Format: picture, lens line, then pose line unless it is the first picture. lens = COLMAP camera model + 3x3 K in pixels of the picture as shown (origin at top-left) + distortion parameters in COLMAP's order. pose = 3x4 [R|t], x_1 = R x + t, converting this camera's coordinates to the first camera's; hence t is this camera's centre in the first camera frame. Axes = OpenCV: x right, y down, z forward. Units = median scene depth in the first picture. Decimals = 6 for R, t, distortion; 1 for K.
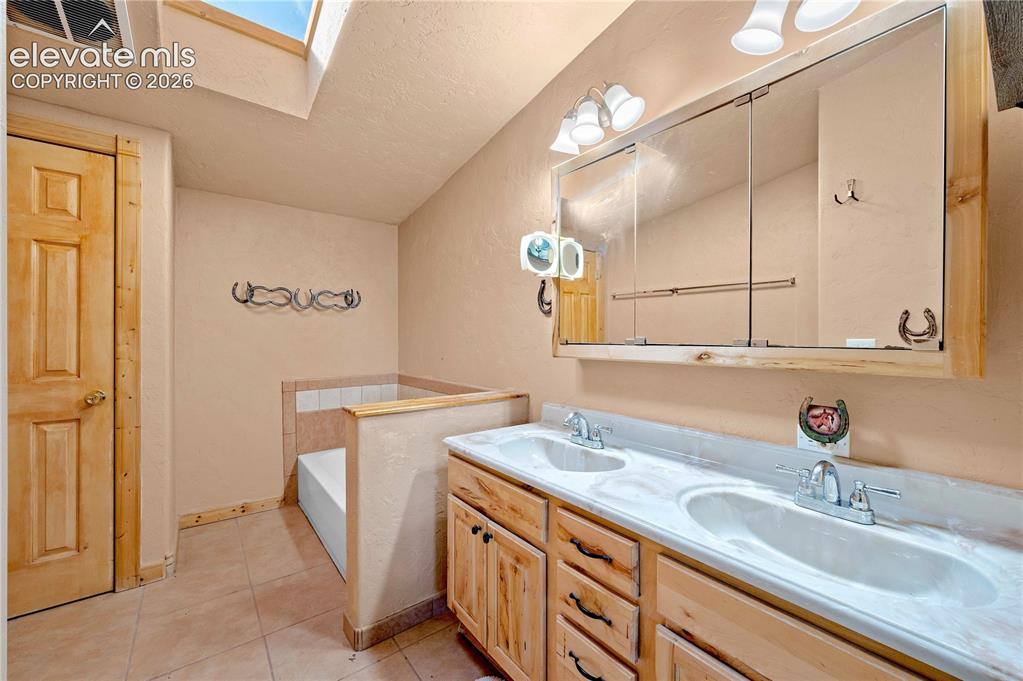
lens RADIAL K [[403.4, 0, 512.5], [0, 403.4, 343.6], [0, 0, 1]] dist [-0.002166, 0.000083]
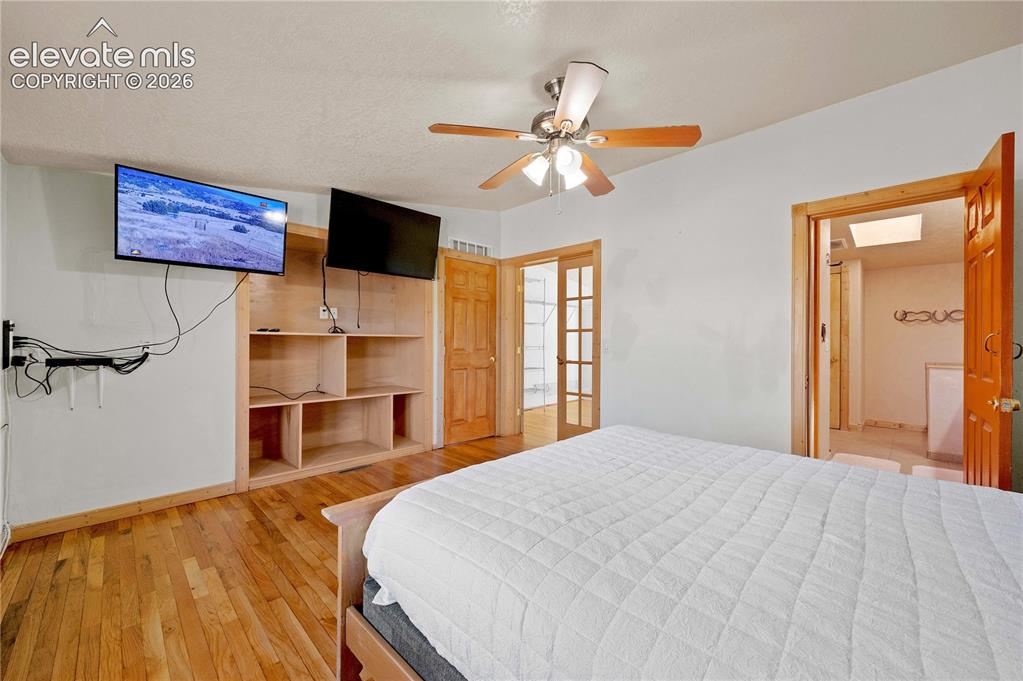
lens RADIAL K [[403.4, 0, 507.3], [0, 403.4, 341.6], [0, 0, 1]] dist [-0.002166, 0.000083]
pose [[0.107962, -0.009386, -0.994111, 2.128306], [-0.009021, 0.999905, -0.010421, 0.075070], [0.994114, 0.010093, 0.107867, -2.209537]]
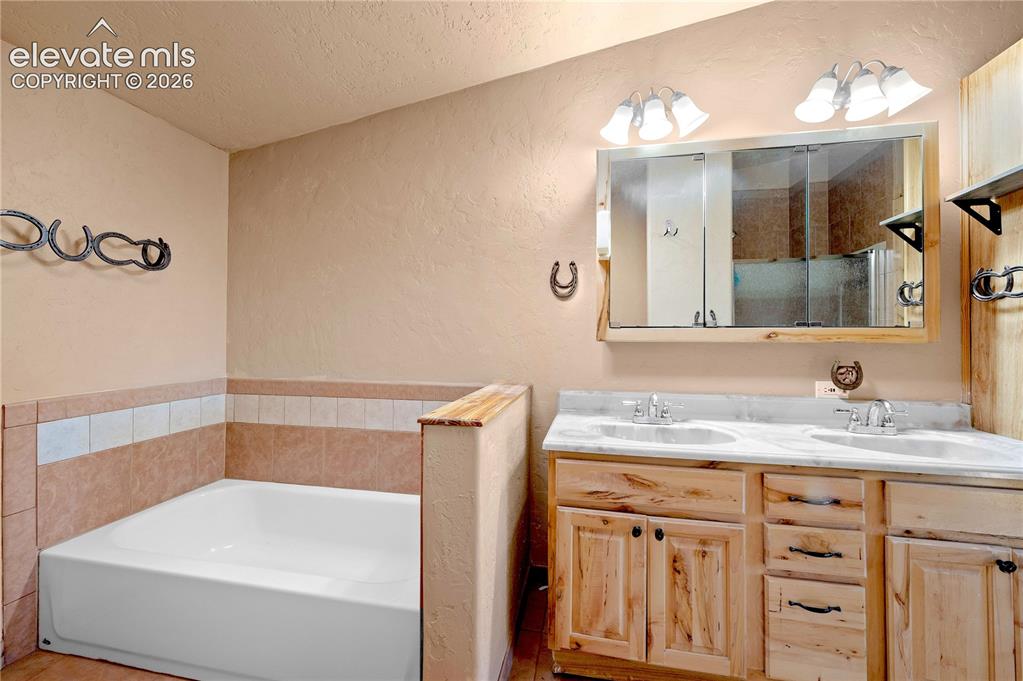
lens RADIAL K [[403.4, 0, 517.9], [0, 403.4, 333.3], [0, 0, 1]] dist [-0.002166, 0.000083]
pose [[0.759139, 0.007498, 0.650885, -0.876642], [0.004553, 0.999848, -0.016828, 0.038639], [-0.650912, 0.015738, 0.758990, 0.492921]]
